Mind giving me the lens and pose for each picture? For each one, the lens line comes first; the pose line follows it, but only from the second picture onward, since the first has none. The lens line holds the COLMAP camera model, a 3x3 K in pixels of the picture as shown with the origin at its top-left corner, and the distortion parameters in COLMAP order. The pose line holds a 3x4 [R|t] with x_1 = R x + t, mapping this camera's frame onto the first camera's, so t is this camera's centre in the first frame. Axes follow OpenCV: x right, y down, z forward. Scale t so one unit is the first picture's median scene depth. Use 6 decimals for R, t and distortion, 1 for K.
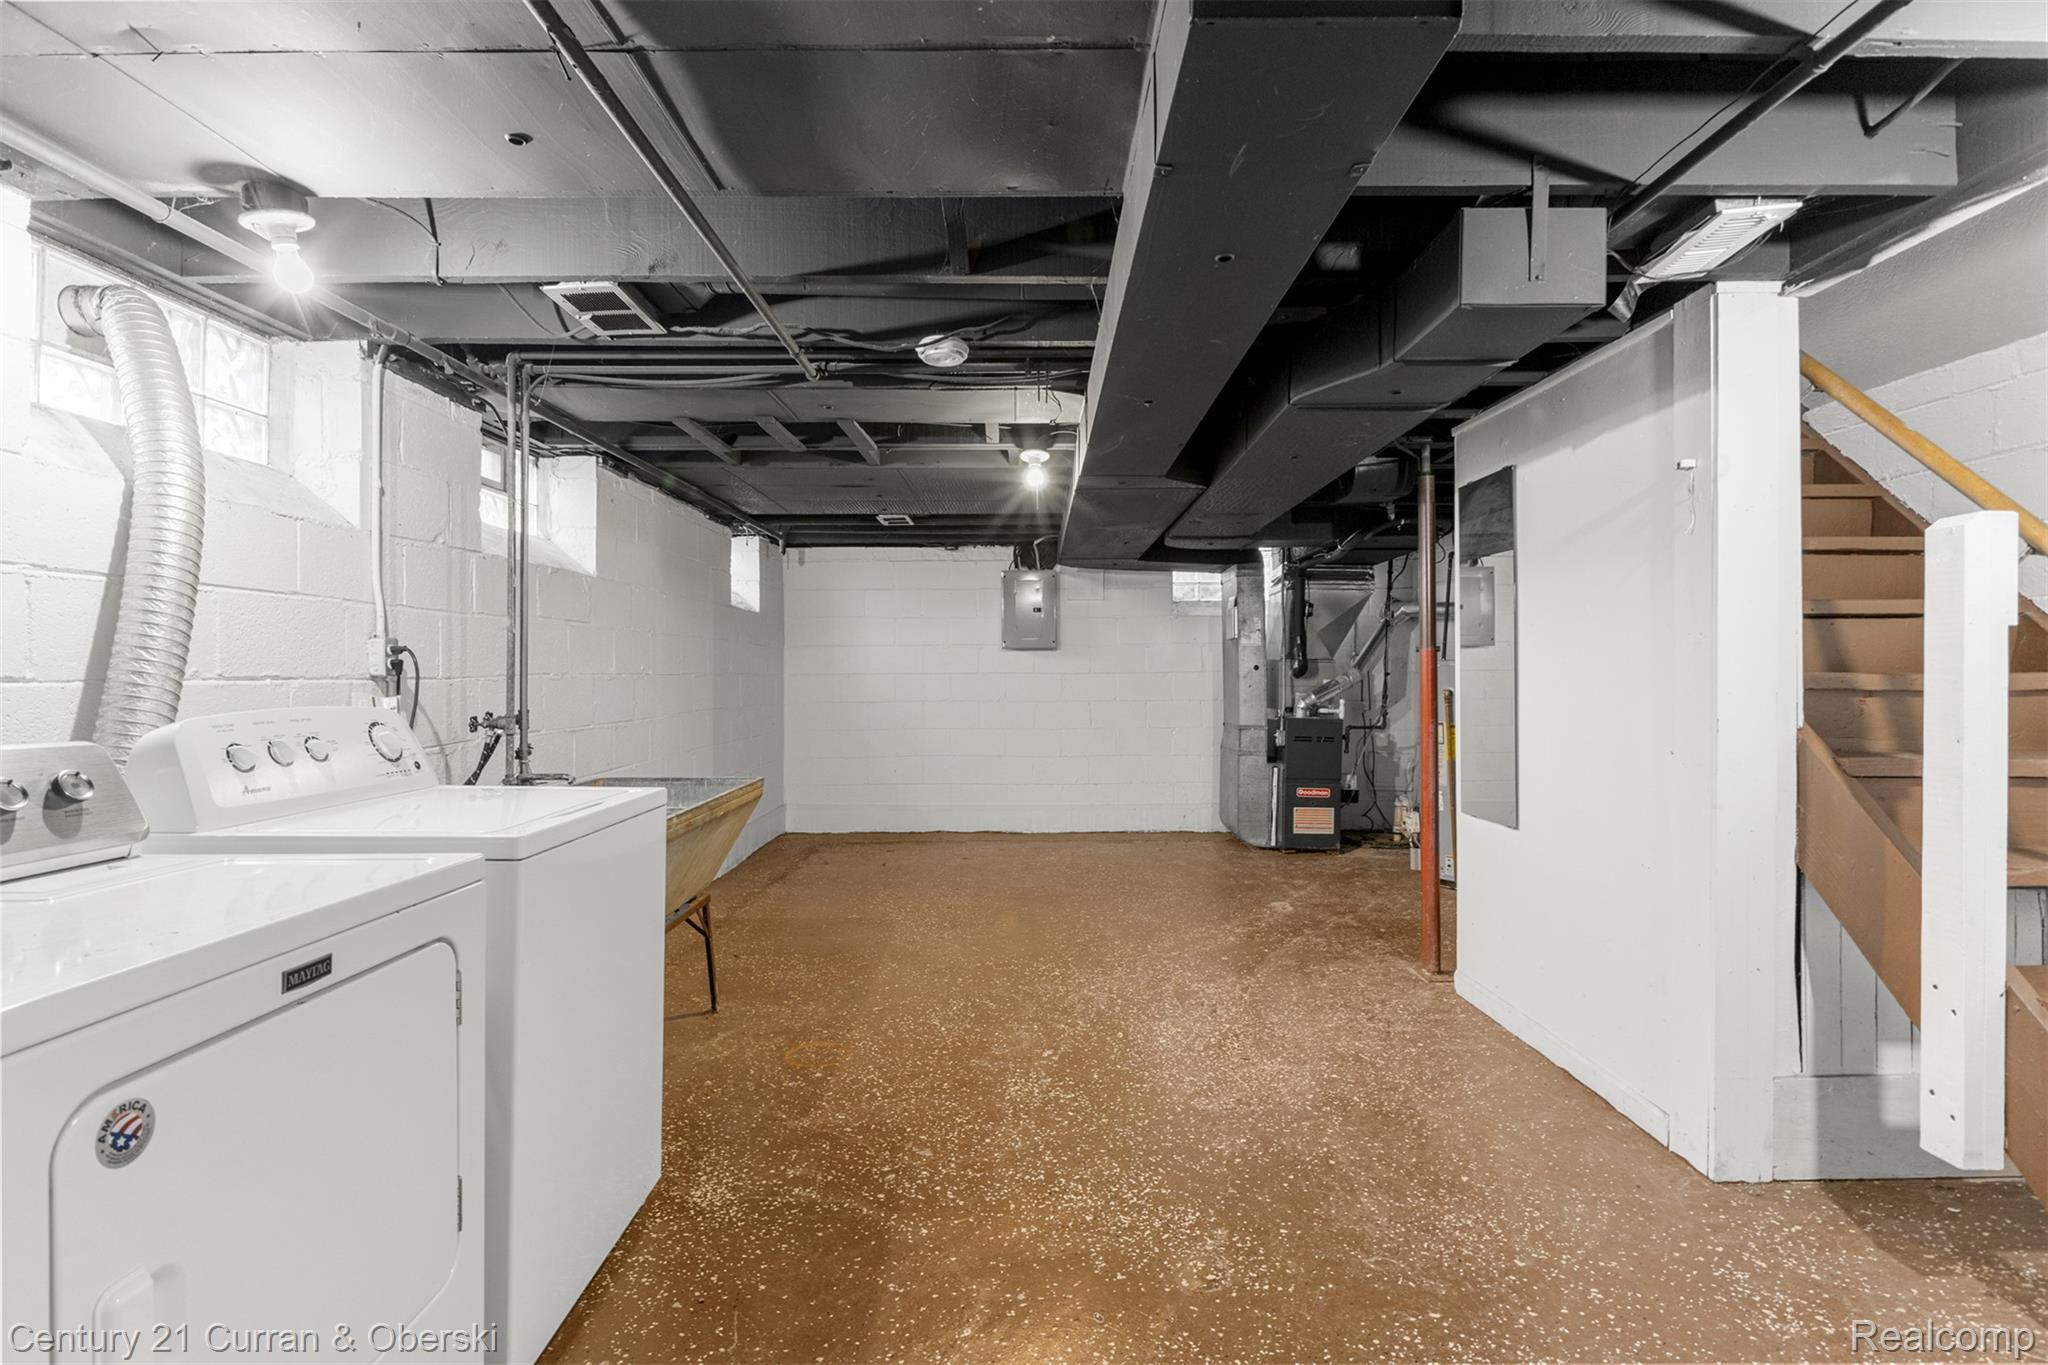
lens RADIAL K [[962.4, 0, 1028.0], [0, 962.4, 678.4], [0, 0, 1]] dist [-0.001306, -0.000689]
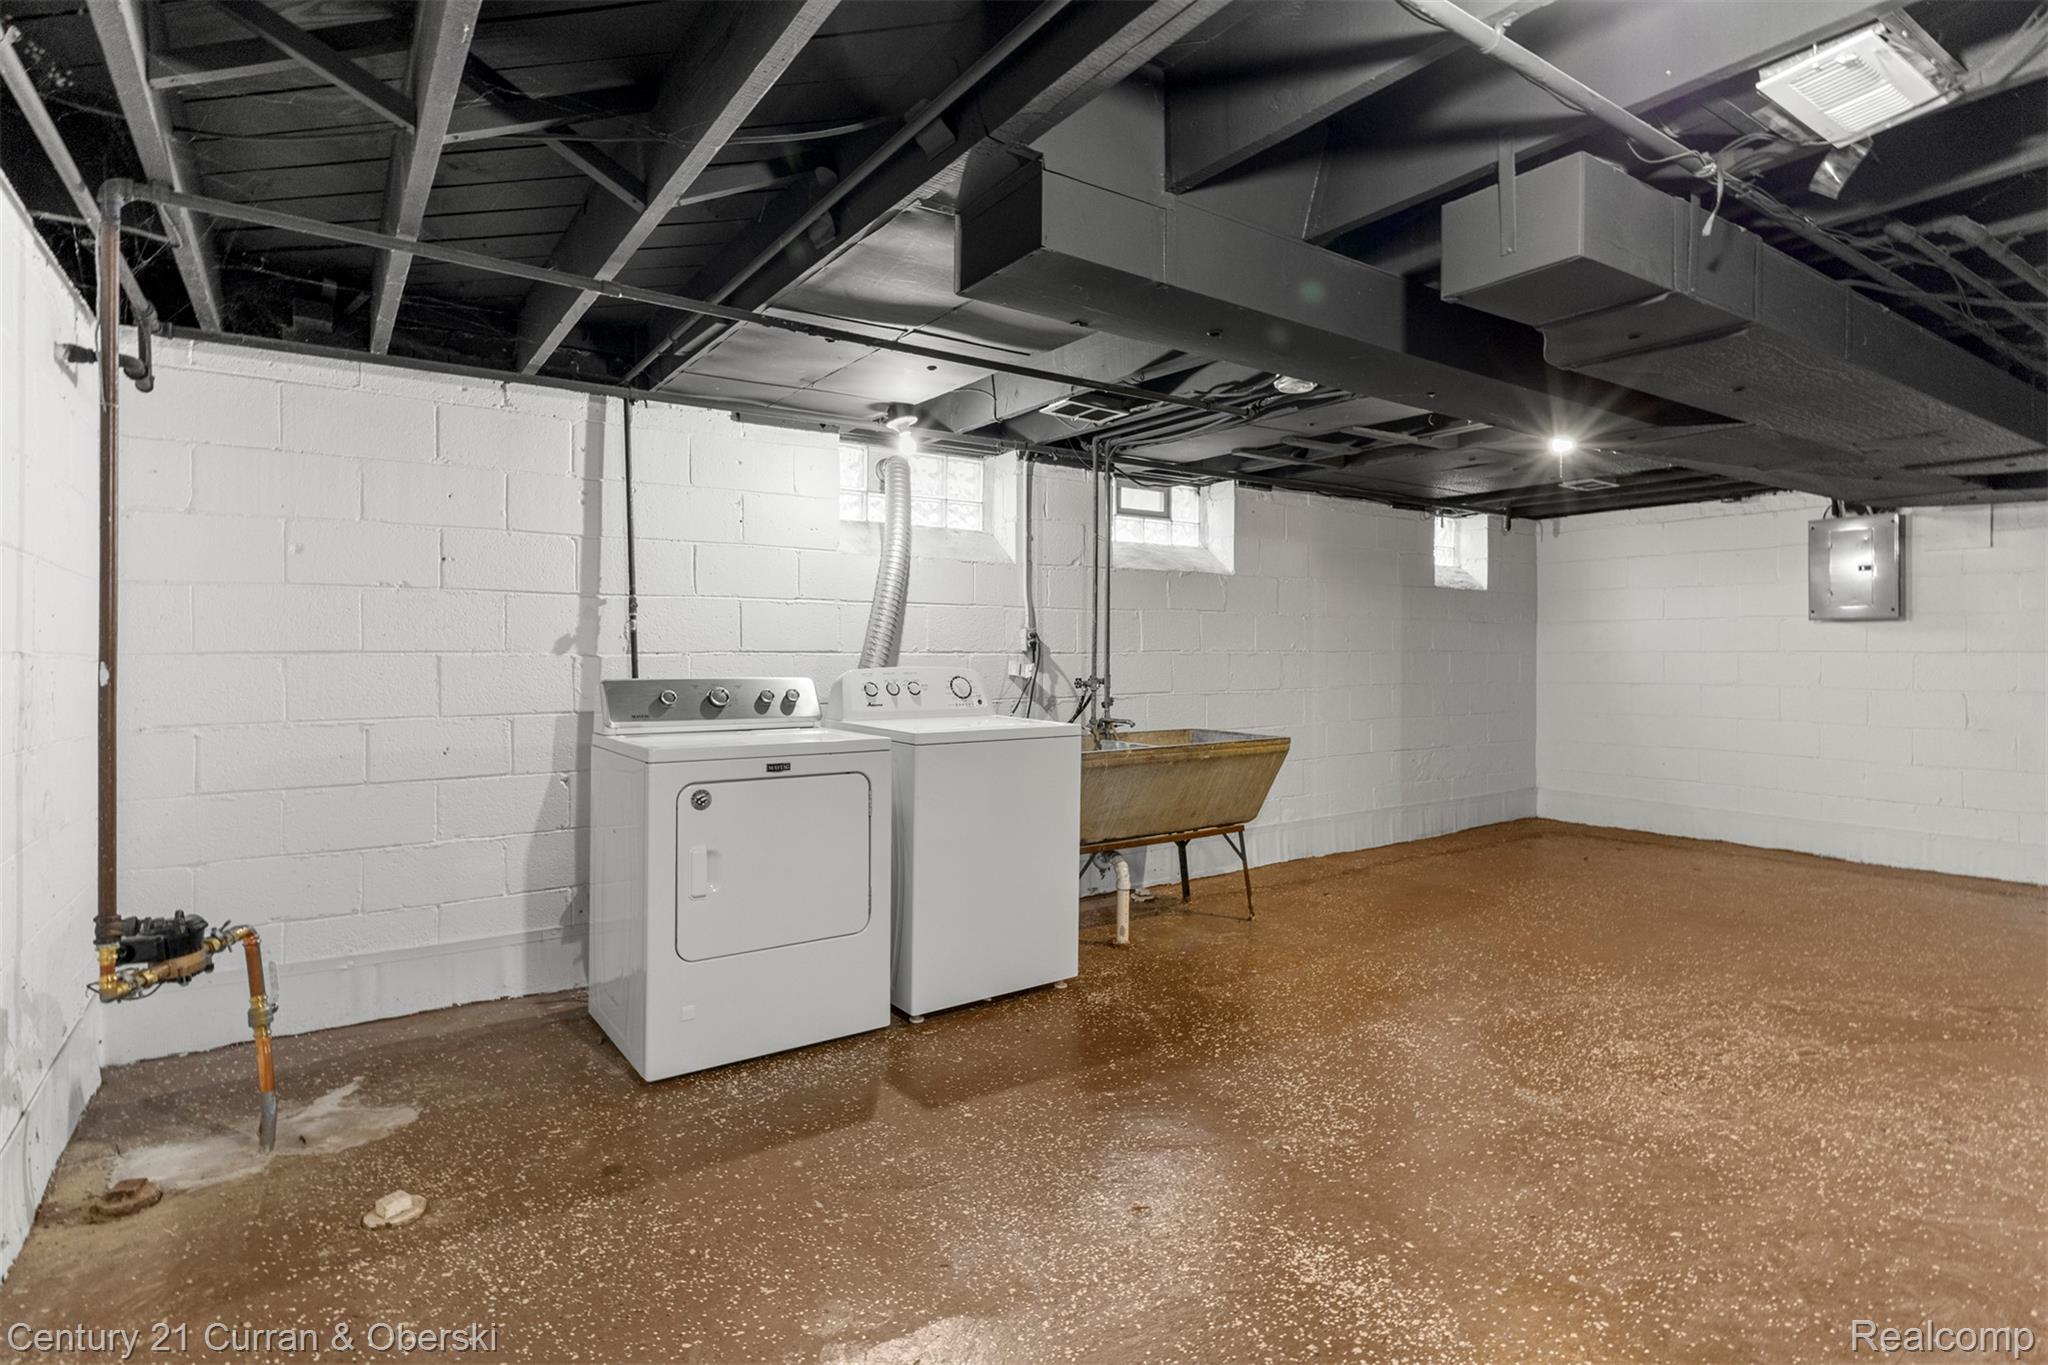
lens RADIAL K [[1027.4, 0, 1026.8], [0, 1027.4, 673.1], [0, 0, 1]] dist [0.001124, -0.000239]
pose [[0.574600, 0.020180, -0.818186, 0.696856], [-0.007018, 0.999781, 0.019730, -0.000338], [0.818404, -0.005594, 0.574616, -0.008109]]
